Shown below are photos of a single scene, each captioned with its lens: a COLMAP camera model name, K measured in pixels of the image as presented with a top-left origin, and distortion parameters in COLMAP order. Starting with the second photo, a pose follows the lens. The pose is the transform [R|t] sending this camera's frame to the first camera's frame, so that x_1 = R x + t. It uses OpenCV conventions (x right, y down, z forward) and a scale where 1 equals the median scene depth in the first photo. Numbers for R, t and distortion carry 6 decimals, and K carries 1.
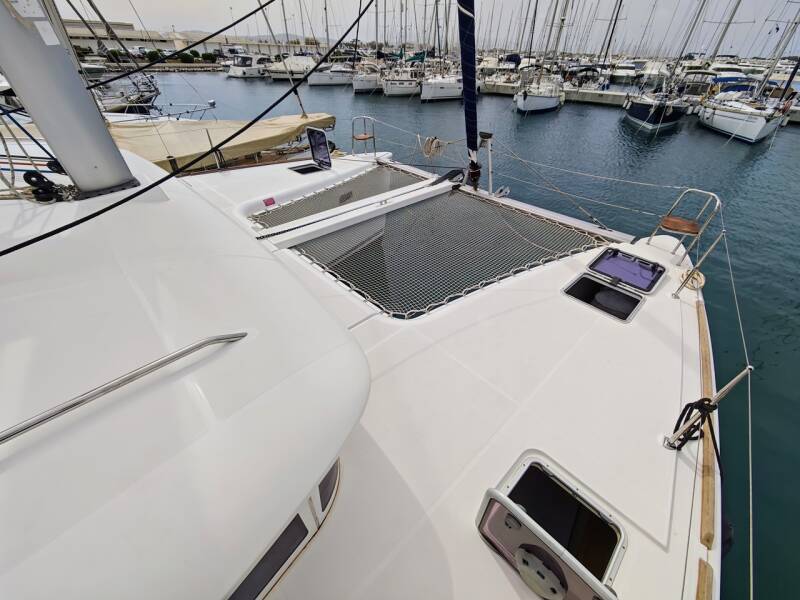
lens RADIAL K [[331.8, 0, 403.8], [0, 331.8, 300.3], [0, 0, 1]] dist [-0.000073, 0.000404]
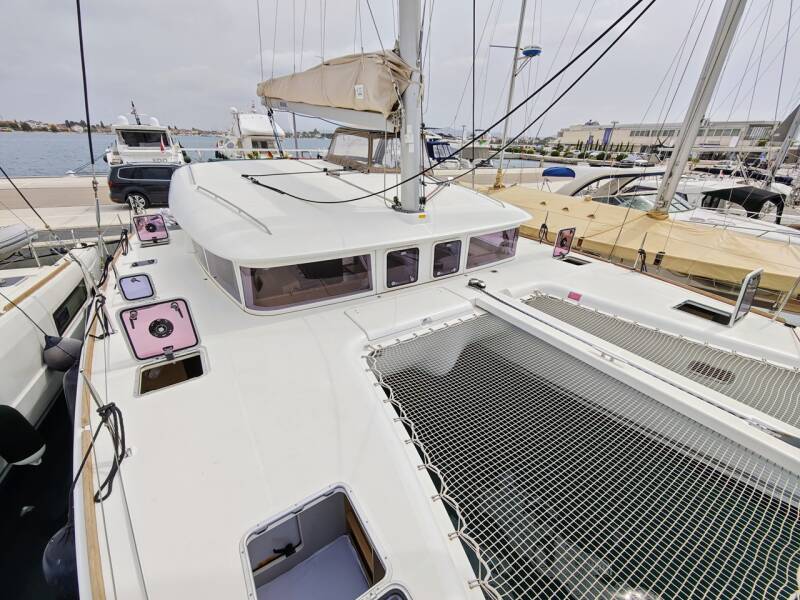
lens RADIAL K [[331.8, 0, 403.8], [0, 331.8, 300.3], [0, 0, 1]] dist [-0.000073, 0.000404]
pose [[-0.195964, 0.395418, -0.897353, 0.582274], [-0.613500, 0.664447, 0.426764, -0.397837], [0.764994, 0.634156, 0.112381, 0.508117]]
